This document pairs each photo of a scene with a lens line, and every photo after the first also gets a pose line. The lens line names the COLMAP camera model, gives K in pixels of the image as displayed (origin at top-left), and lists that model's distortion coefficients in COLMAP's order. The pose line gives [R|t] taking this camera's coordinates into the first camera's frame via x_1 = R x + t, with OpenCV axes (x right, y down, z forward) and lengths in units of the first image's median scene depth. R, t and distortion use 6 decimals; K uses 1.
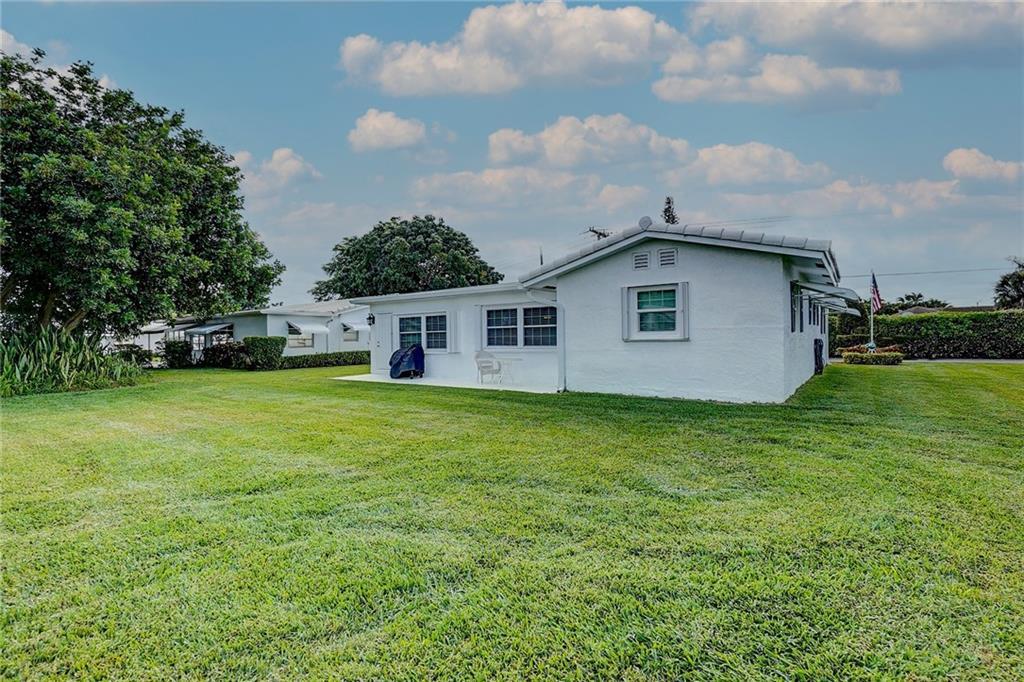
lens RADIAL K [[464.4, 0, 514.7], [0, 464.4, 341.3], [0, 0, 1]] dist [-0.022754, 0.000017]
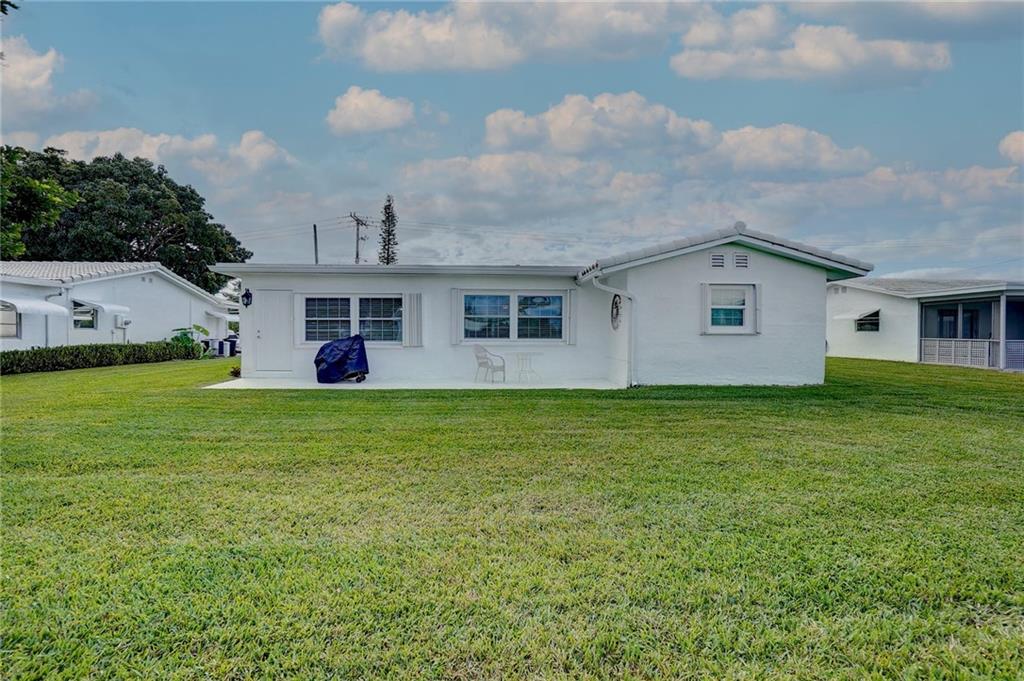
lens RADIAL K [[464.4, 0, 514.7], [0, 464.4, 340.8], [0, 0, 1]] dist [-0.022754, 0.000017]
pose [[0.793890, 0.010578, 0.607970, -0.499308], [-0.013680, 0.999906, 0.000465, 0.013426], [-0.607908, -0.008687, 0.793960, 0.280055]]
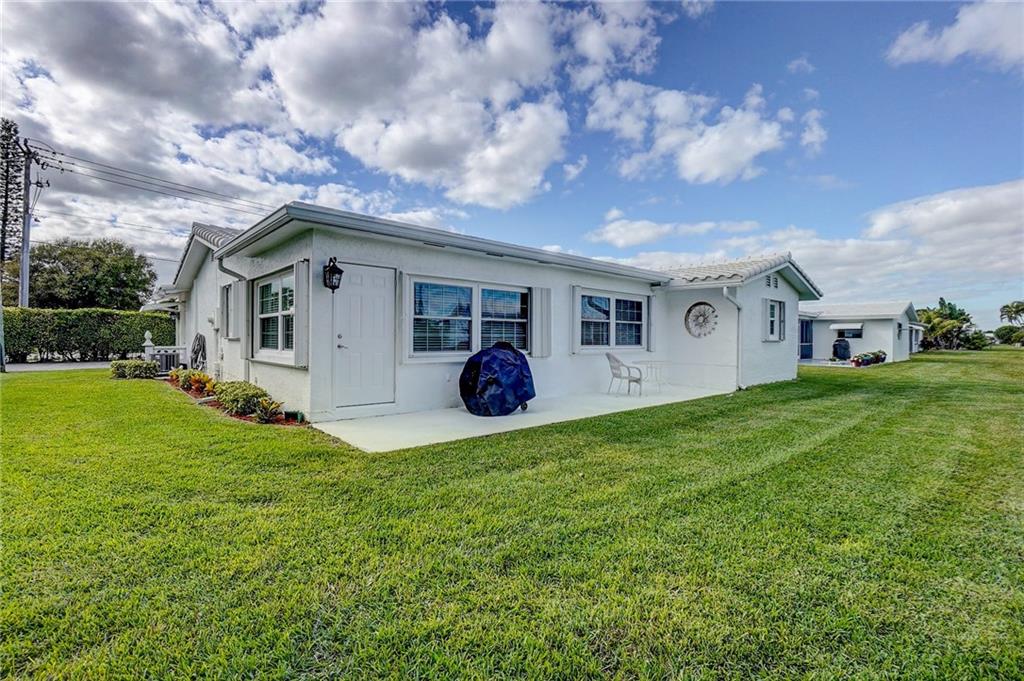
lens RADIAL K [[464.4, 0, 514.7], [0, 464.4, 340.8], [0, 0, 1]] dist [-0.022754, 0.000017]
pose [[0.209576, 0.017595, 0.977634, -0.758955], [-0.002978, 0.999845, -0.017357, 0.014765], [-0.977788, 0.000726, 0.209596, 0.950161]]
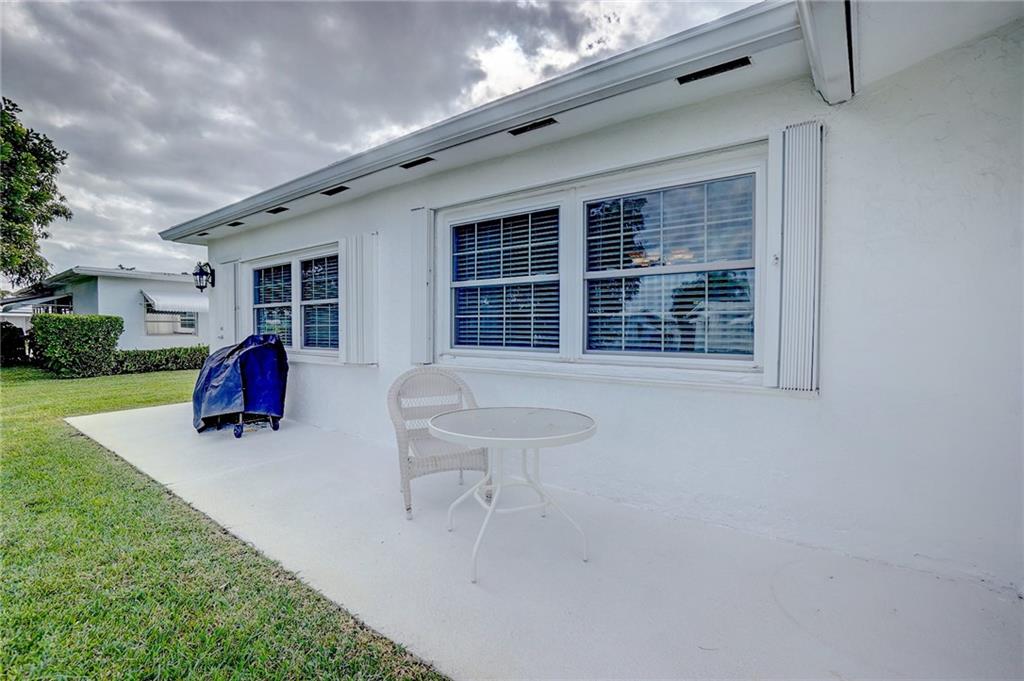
lens RADIAL K [[464.4, 0, 514.7], [0, 464.4, 340.8], [0, 0, 1]] dist [-0.022754, 0.000017]
pose [[0.999755, 0.012141, -0.018532, -0.013805], [-0.011600, 0.999510, 0.029061, -0.002459], [0.018876, -0.028839, 0.999406, 0.703374]]
